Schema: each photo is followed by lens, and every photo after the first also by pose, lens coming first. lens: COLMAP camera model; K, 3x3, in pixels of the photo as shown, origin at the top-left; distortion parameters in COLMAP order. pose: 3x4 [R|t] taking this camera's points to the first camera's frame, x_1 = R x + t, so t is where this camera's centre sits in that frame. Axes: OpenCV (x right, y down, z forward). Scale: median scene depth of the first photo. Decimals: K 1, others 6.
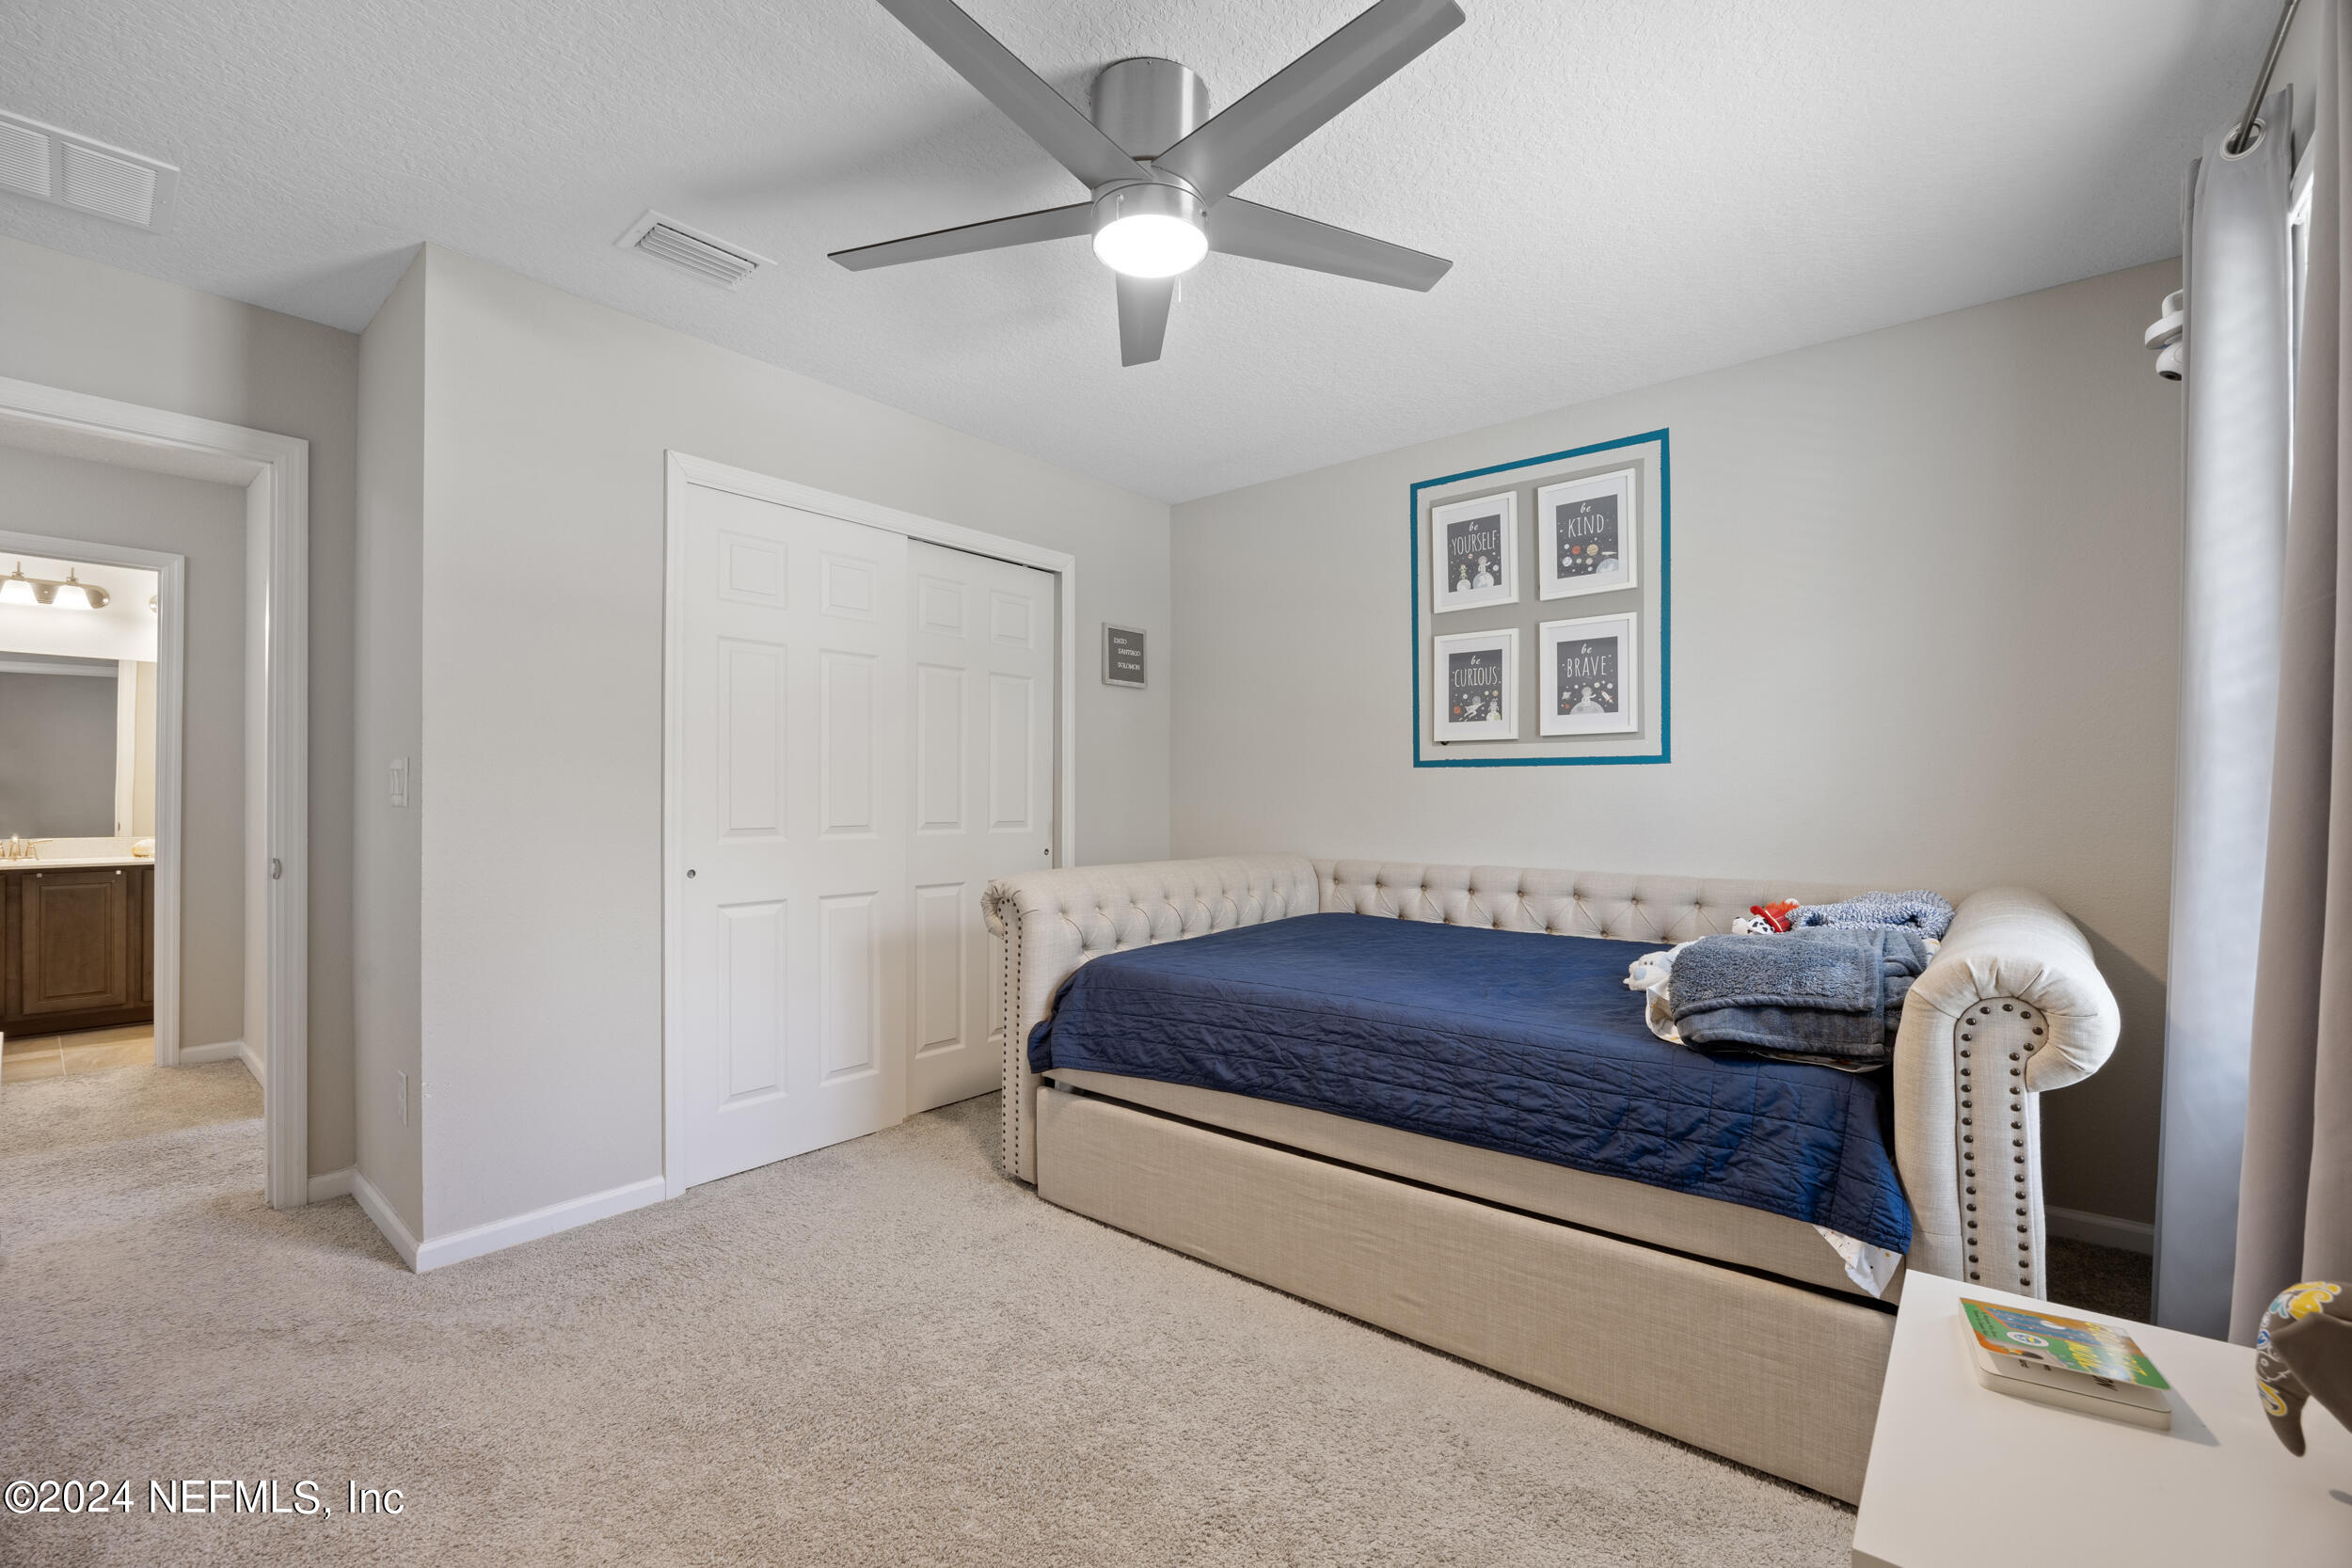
lens RADIAL K [[979.1, 0, 1186.2], [0, 979.1, 789.2], [0, 0, 1]] dist [-0.013333, 0.000024]
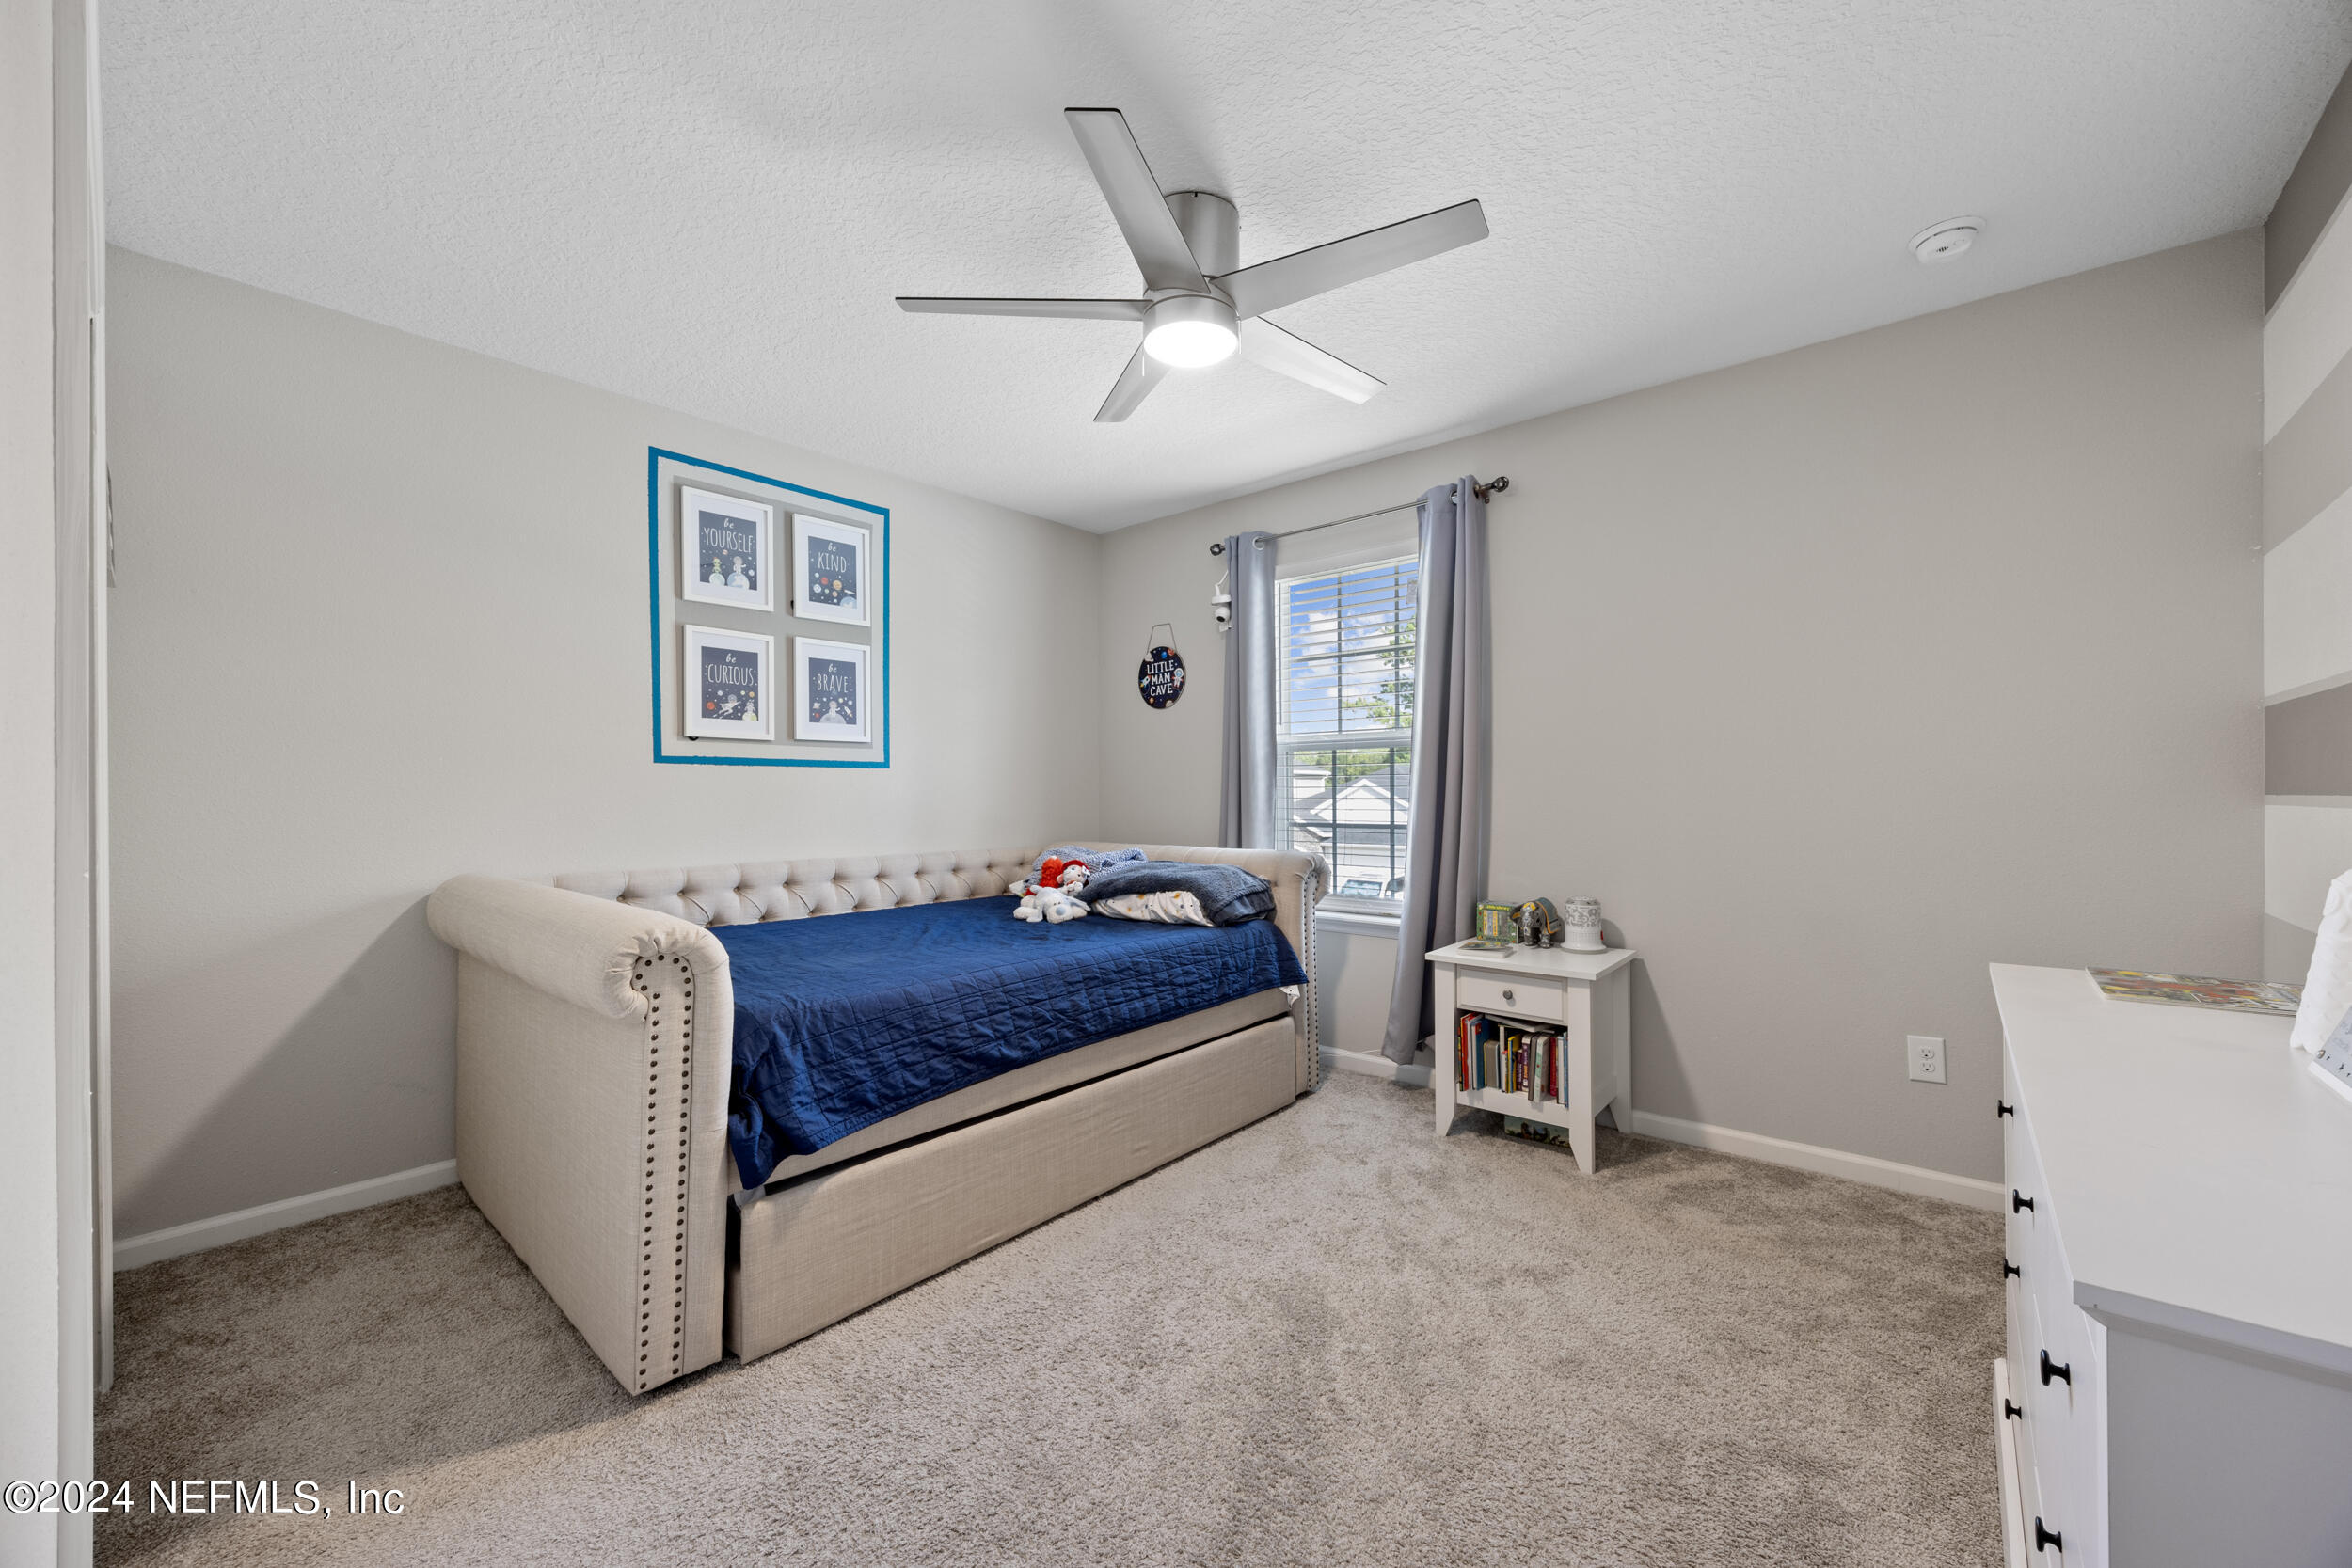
lens RADIAL K [[895.3, 0, 1186.3], [0, 895.3, 790.1], [0, 0, 1]] dist [-0.002569, -0.000264]
pose [[0.018617, 0.002577, 0.999823, -0.648833], [-0.003481, 0.999991, -0.002513, 0.003600], [-0.999821, -0.003433, 0.018625, 0.550718]]
